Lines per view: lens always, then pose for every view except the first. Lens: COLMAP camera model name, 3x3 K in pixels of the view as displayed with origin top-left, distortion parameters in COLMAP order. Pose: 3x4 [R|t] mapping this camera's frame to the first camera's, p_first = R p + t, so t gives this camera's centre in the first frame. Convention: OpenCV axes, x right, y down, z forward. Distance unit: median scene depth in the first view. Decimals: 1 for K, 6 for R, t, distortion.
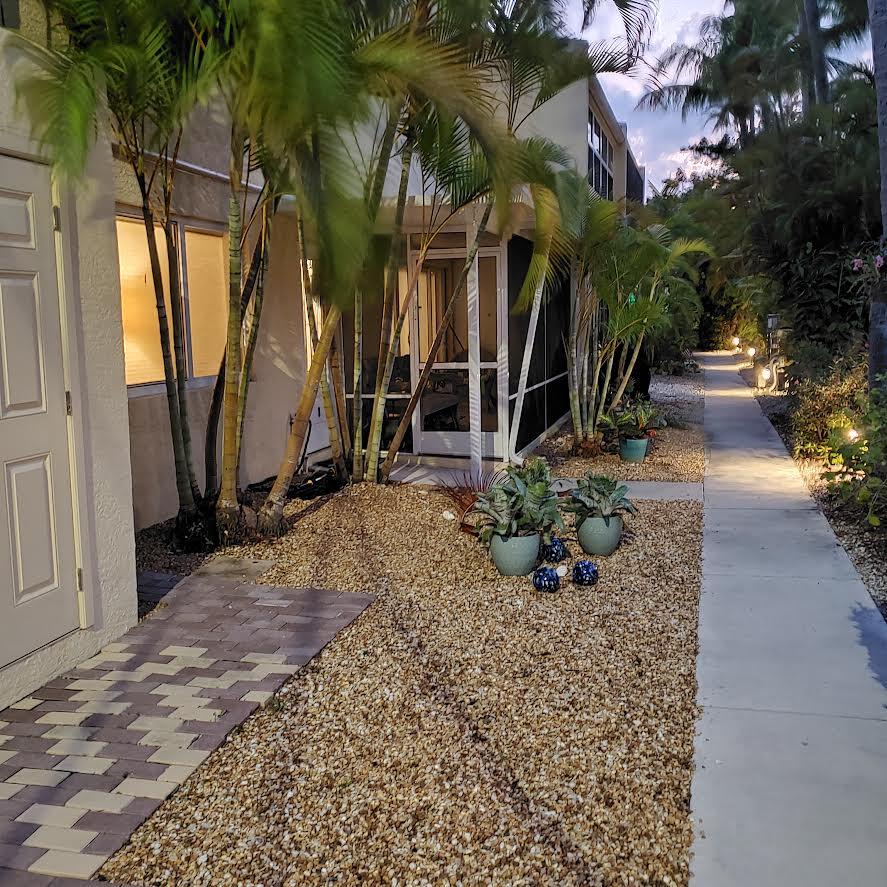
lens RADIAL K [[922.6, 0, 442.3], [0, 922.6, 422.0], [0, 0, 1]] dist [0.079955, -0.005711]
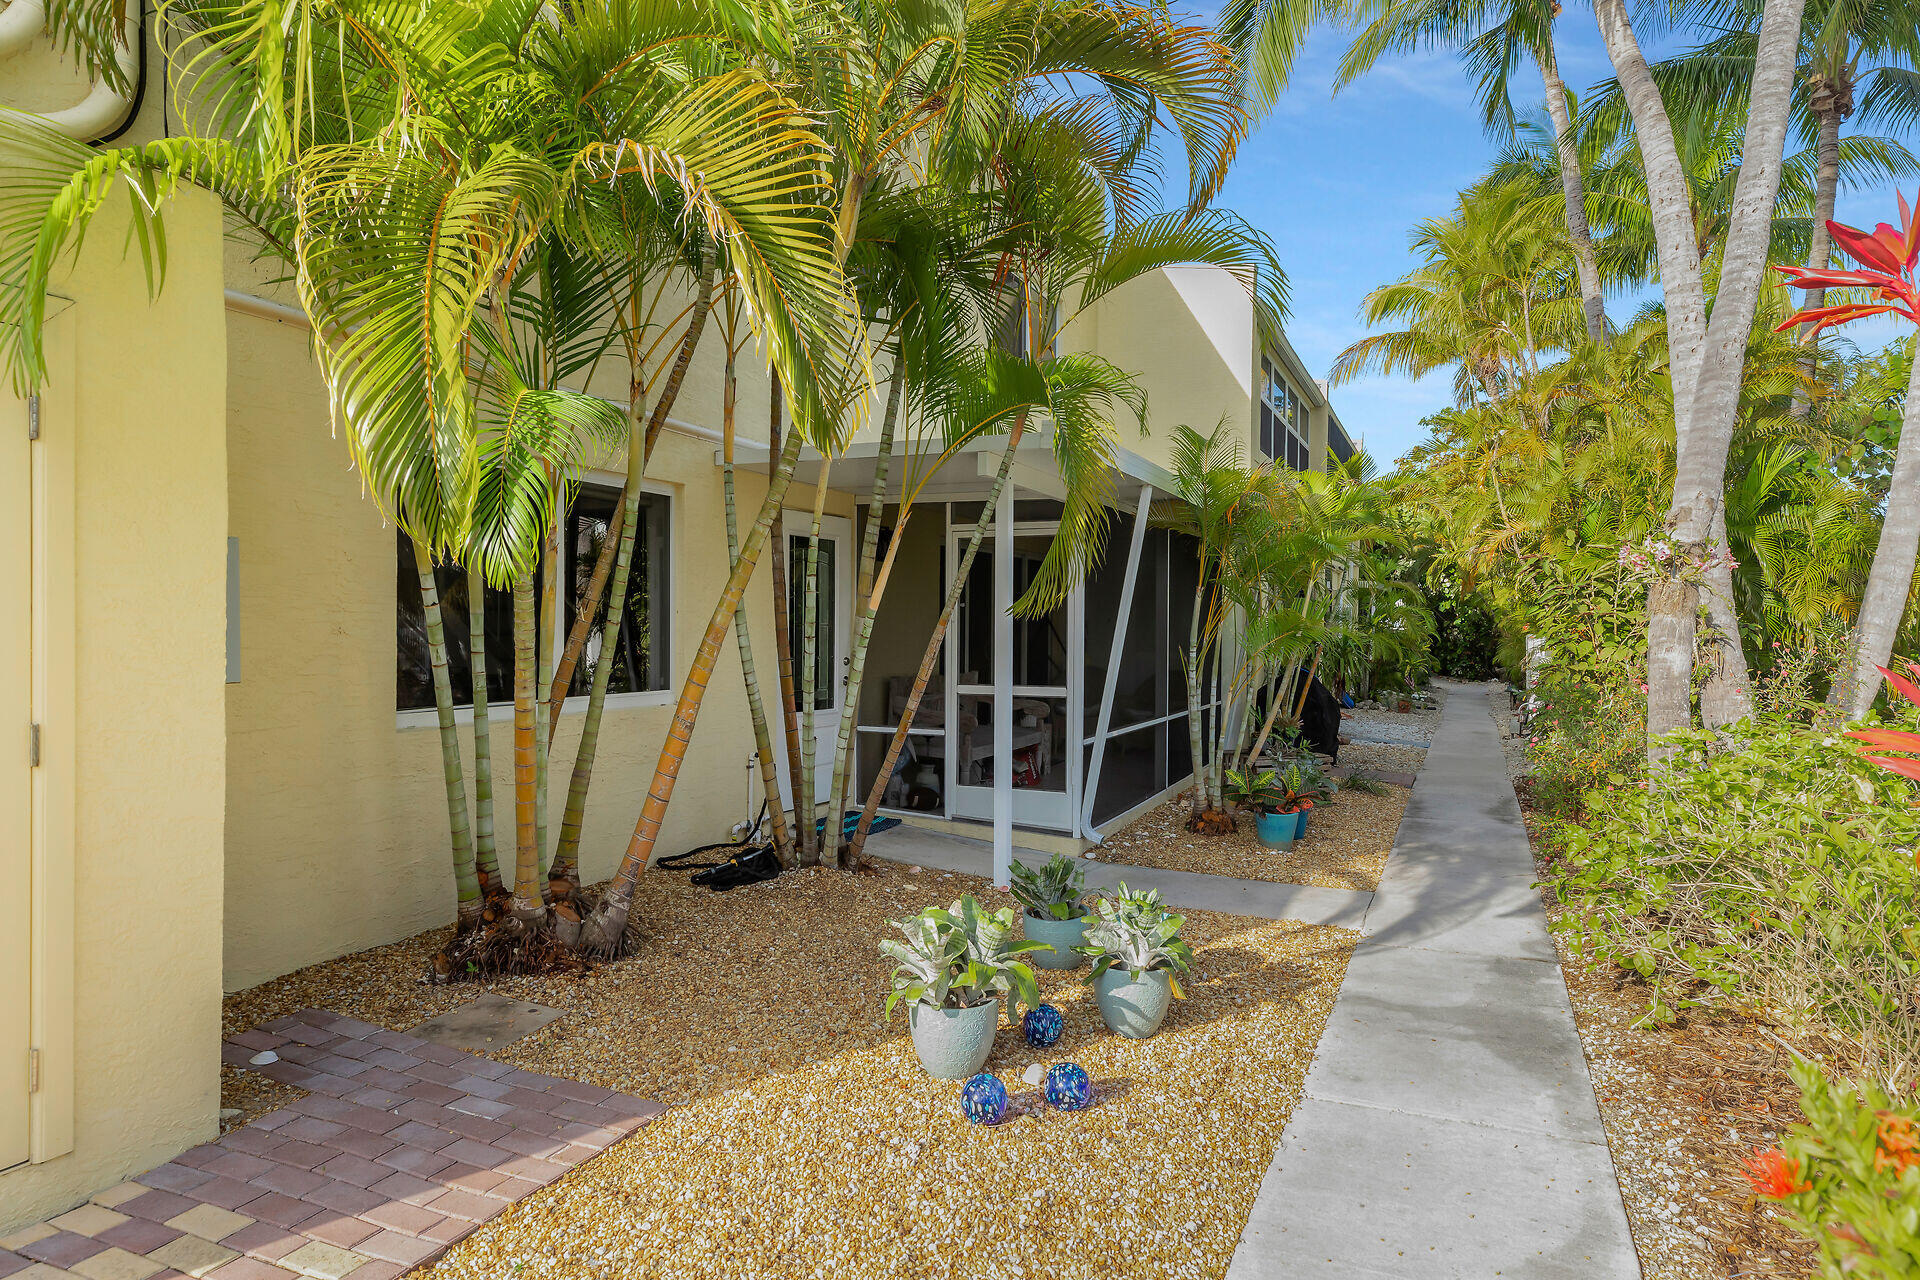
lens RADIAL K [[1135.1, 0, 935.4], [0, 1135.1, 634.4], [0, 0, 1]] dist [0.009457, 0.001165]
pose [[0.987391, 0.026398, -0.156087, 0.092858], [-0.042591, 0.993941, -0.101328, -0.015571], [0.152466, 0.106698, 0.982532, 0.161938]]
